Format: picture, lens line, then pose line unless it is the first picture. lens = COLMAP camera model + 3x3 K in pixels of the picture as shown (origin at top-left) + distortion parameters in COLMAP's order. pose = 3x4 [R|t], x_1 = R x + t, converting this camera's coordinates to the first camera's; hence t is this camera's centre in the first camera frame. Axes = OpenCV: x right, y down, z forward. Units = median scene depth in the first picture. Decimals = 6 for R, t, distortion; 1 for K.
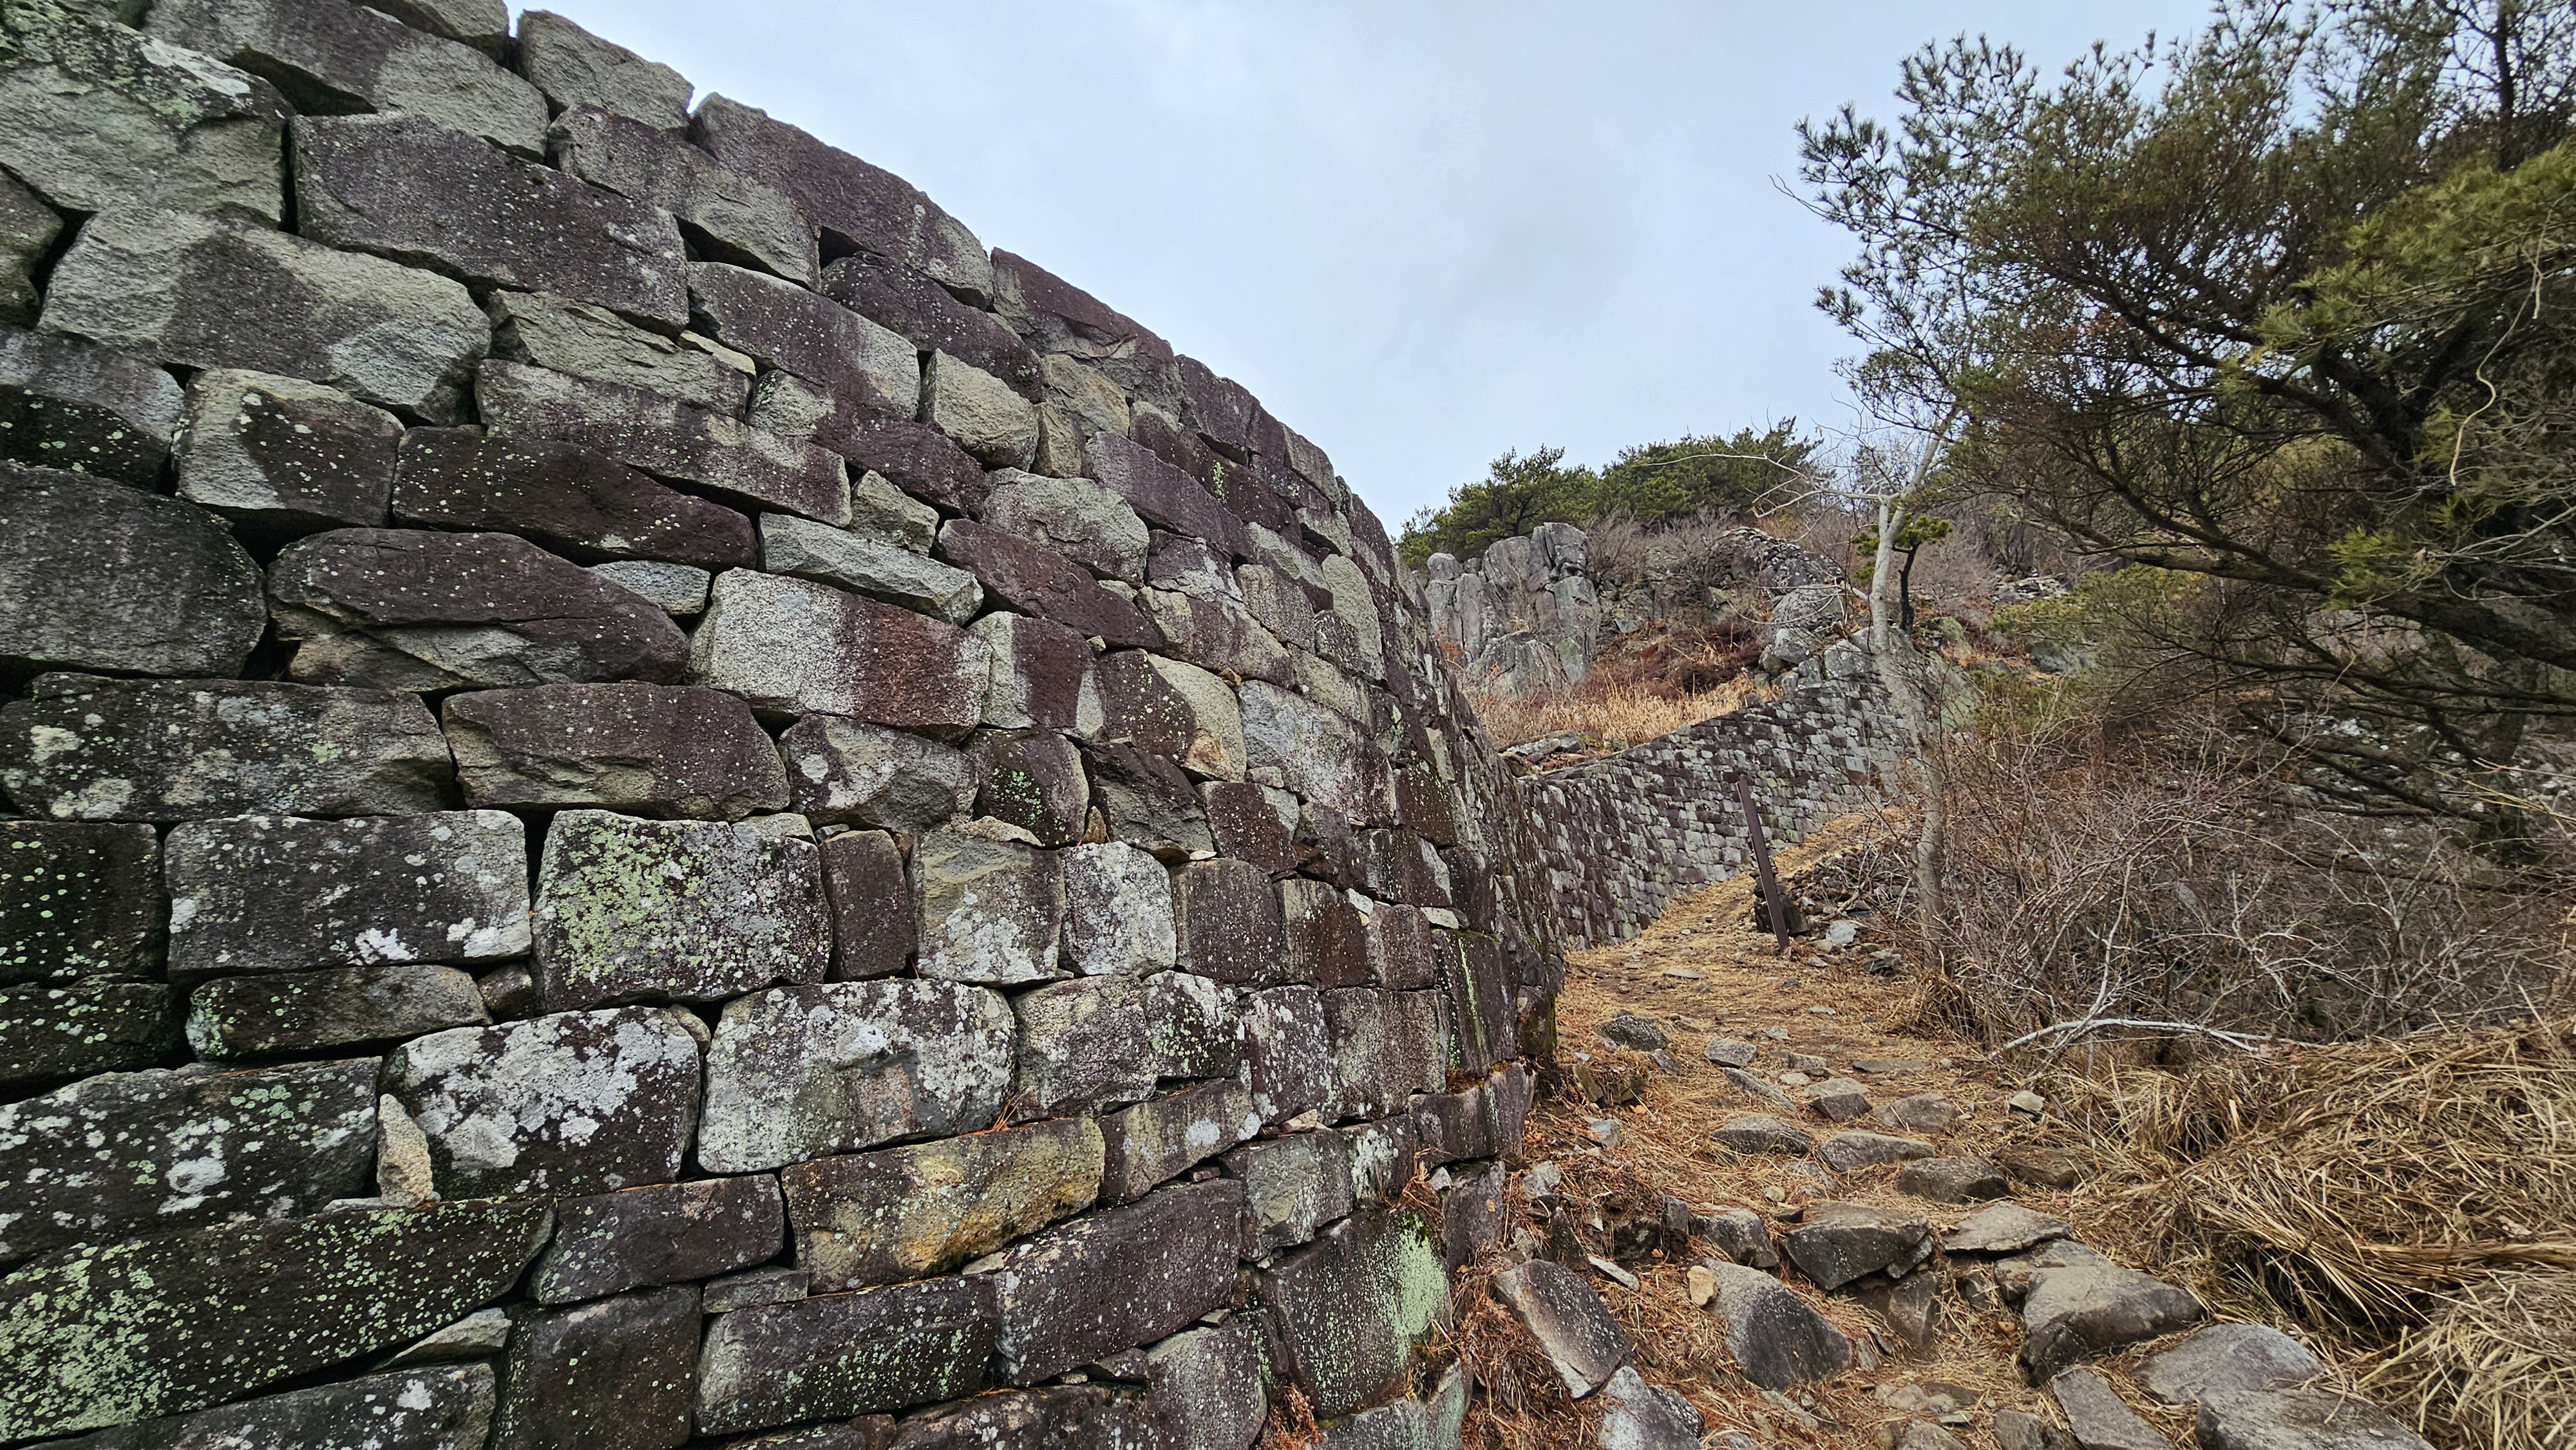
lens RADIAL K [[1051.1, 0, 1278.3], [0, 1051.1, 730.5], [0, 0, 1]] dist [-0.001051, -0.000565]
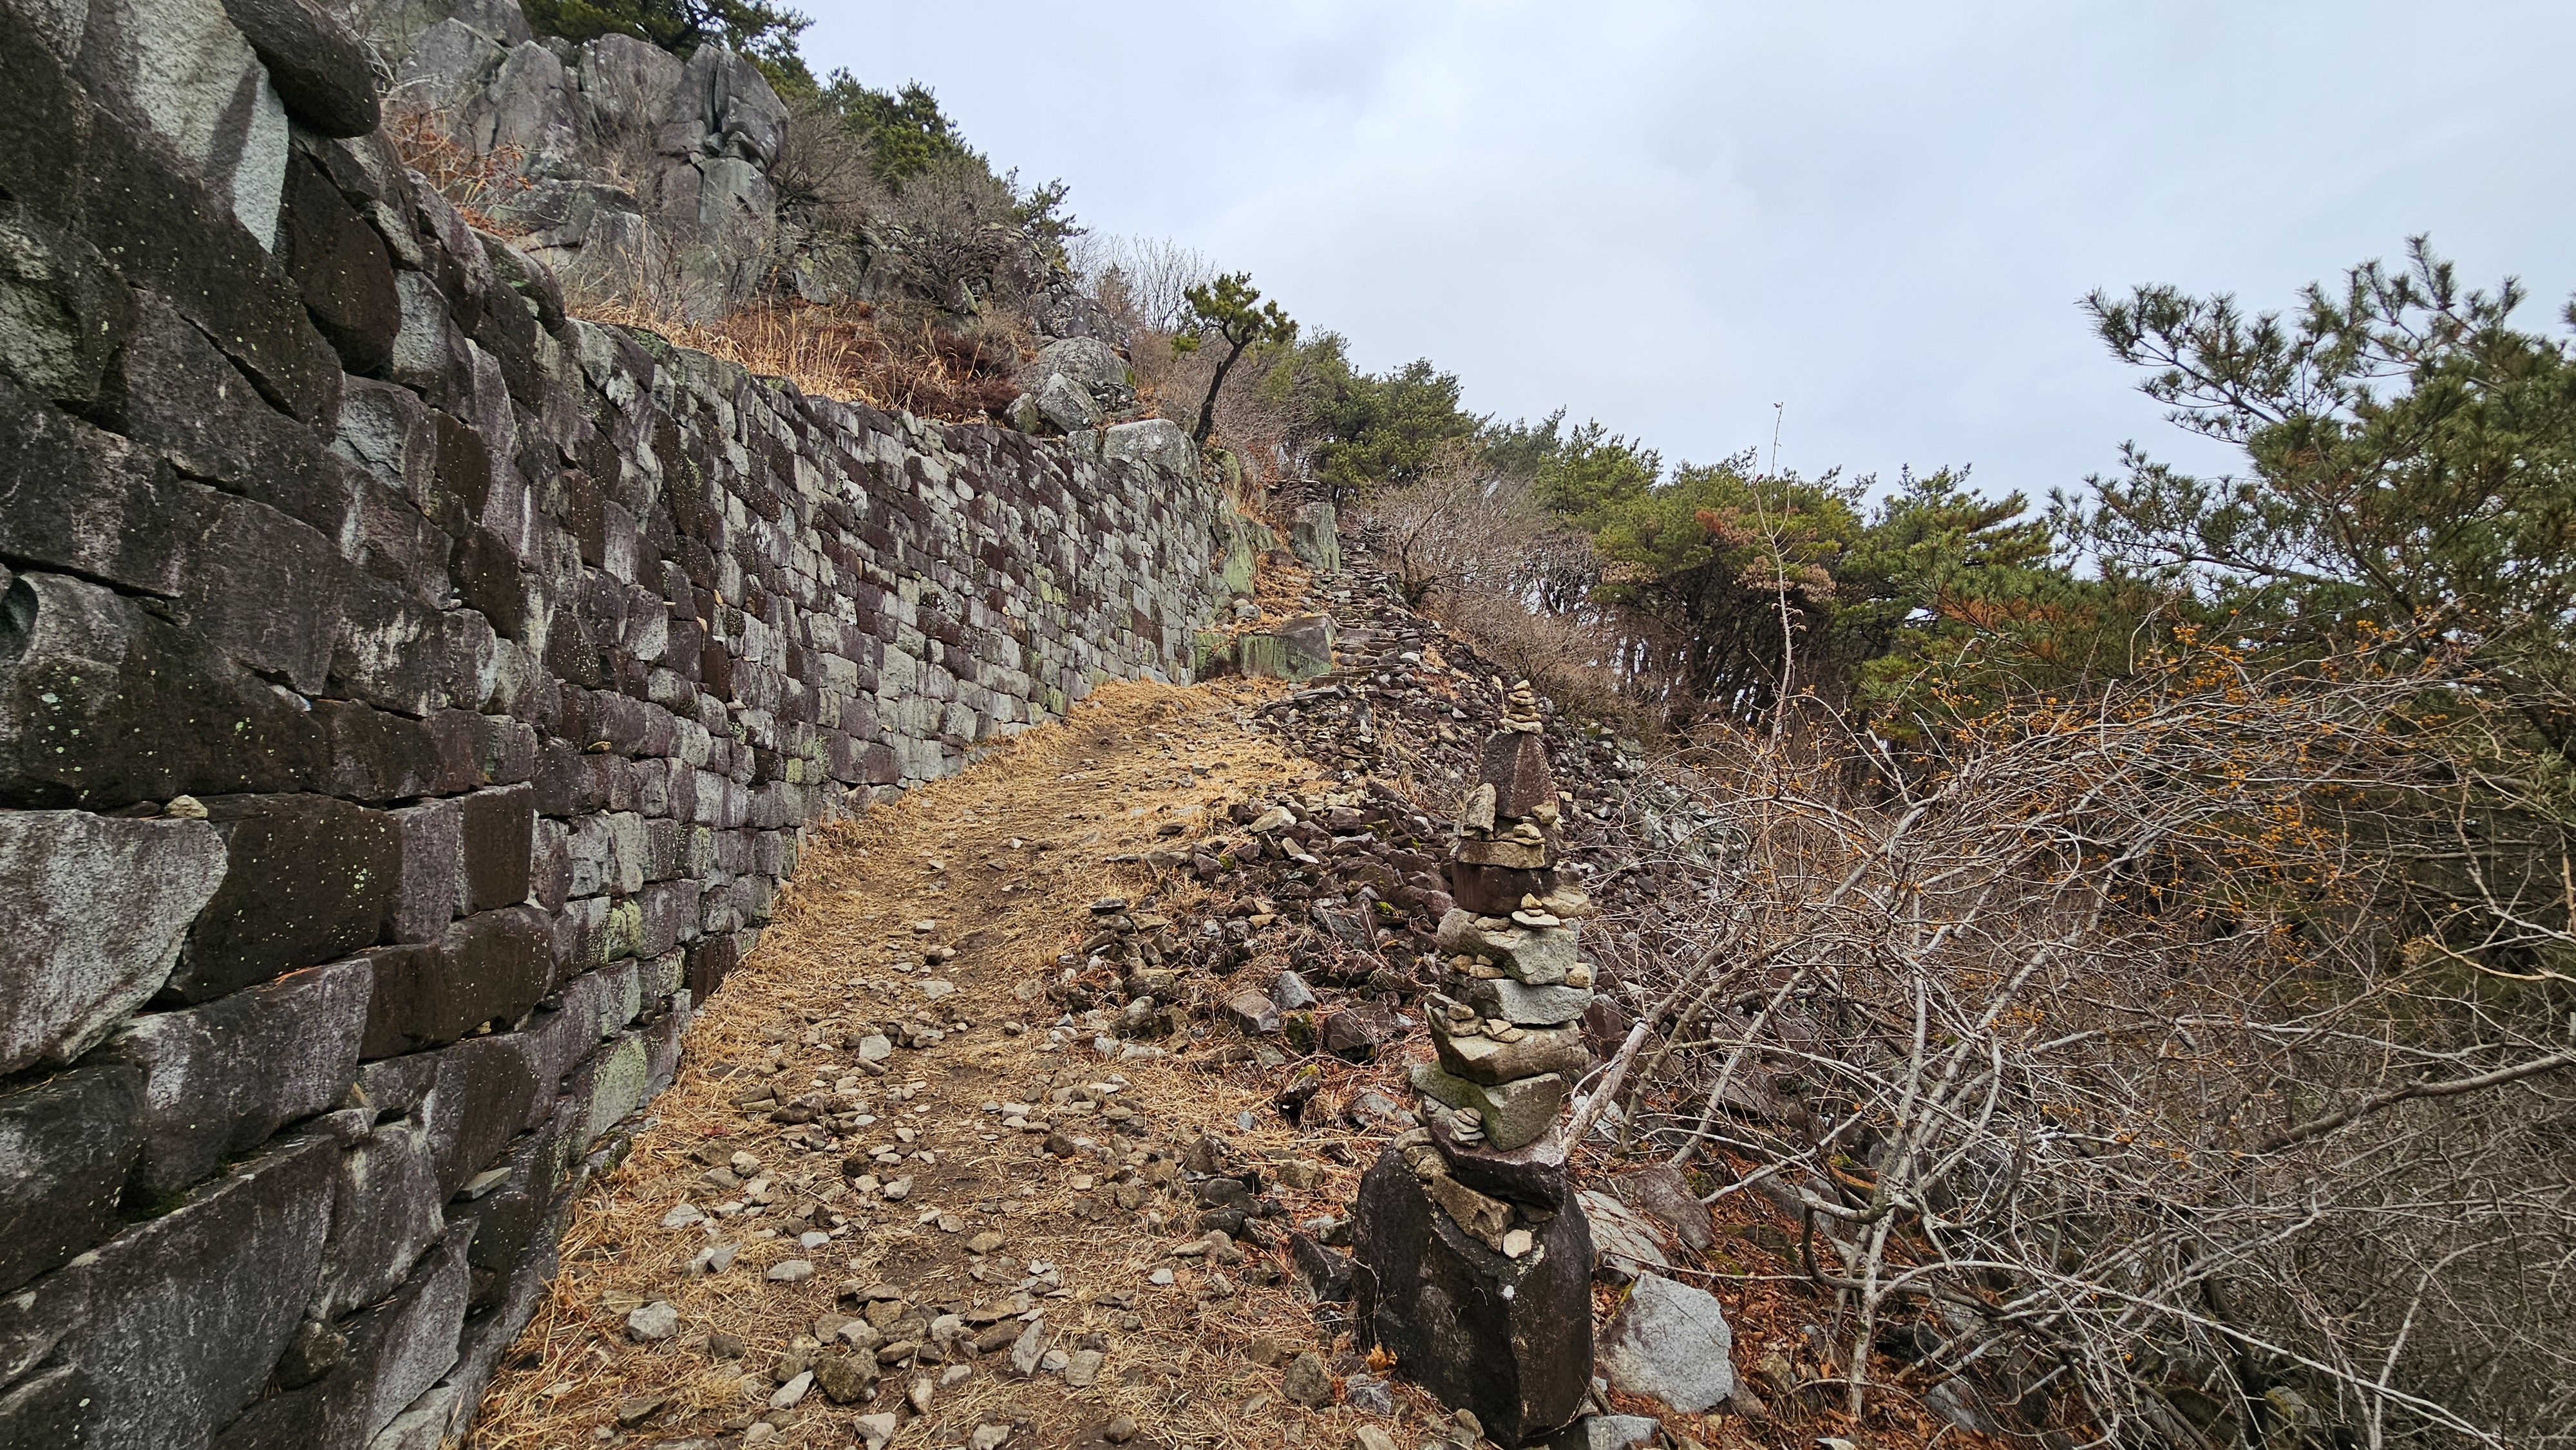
lens RADIAL K [[1051.1, 0, 1278.3], [0, 1051.1, 730.5], [0, 0, 1]] dist [-0.001051, -0.000565]
pose [[0.653567, 0.182456, 0.734547, 0.178926], [-0.316714, 0.947382, 0.046475, 0.054311], [-0.687417, -0.263016, 0.676964, 0.557347]]
